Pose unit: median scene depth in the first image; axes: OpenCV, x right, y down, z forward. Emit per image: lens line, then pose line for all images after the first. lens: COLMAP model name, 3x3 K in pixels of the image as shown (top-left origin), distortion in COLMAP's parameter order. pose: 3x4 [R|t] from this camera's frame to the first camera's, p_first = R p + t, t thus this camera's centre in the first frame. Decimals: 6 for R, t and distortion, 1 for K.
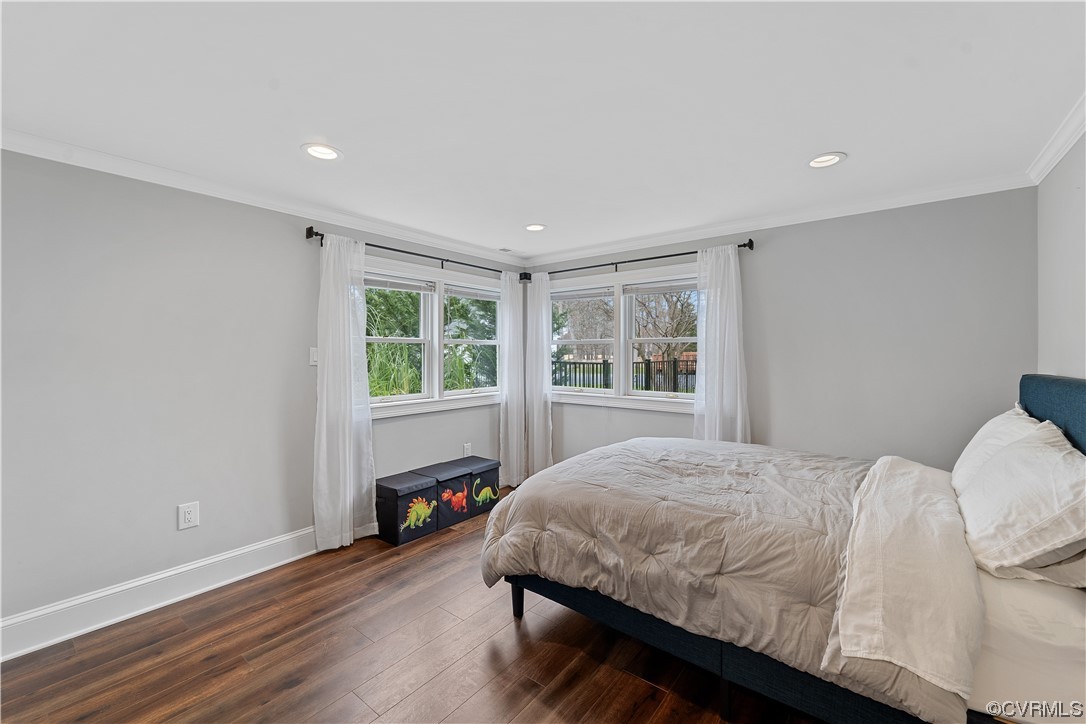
lens RADIAL K [[447.0, 0, 545.6], [0, 447.0, 353.9], [0, 0, 1]] dist [0.000340, -0.000154]
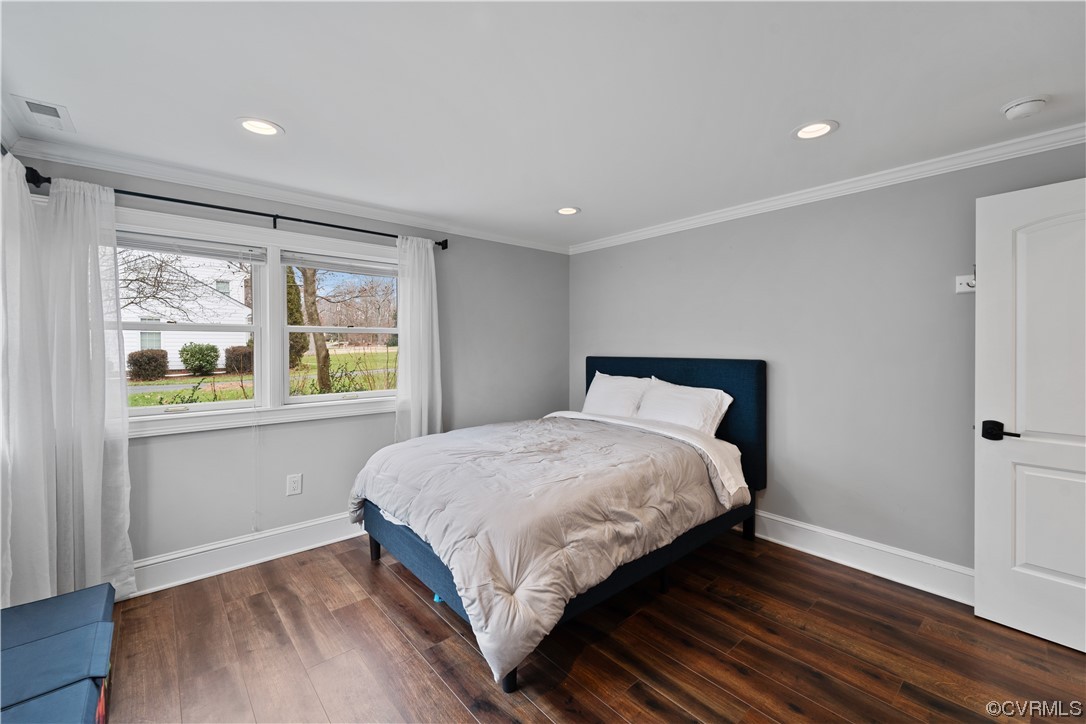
lens RADIAL K [[447.0, 0, 546.4], [0, 447.0, 356.9], [0, 0, 1]] dist [0.000340, -0.000154]
pose [[0.173844, -0.021564, 0.984537, -0.835254], [0.007773, 0.999759, 0.020525, 0.006564], [-0.984742, 0.004084, 0.173970, 0.859150]]
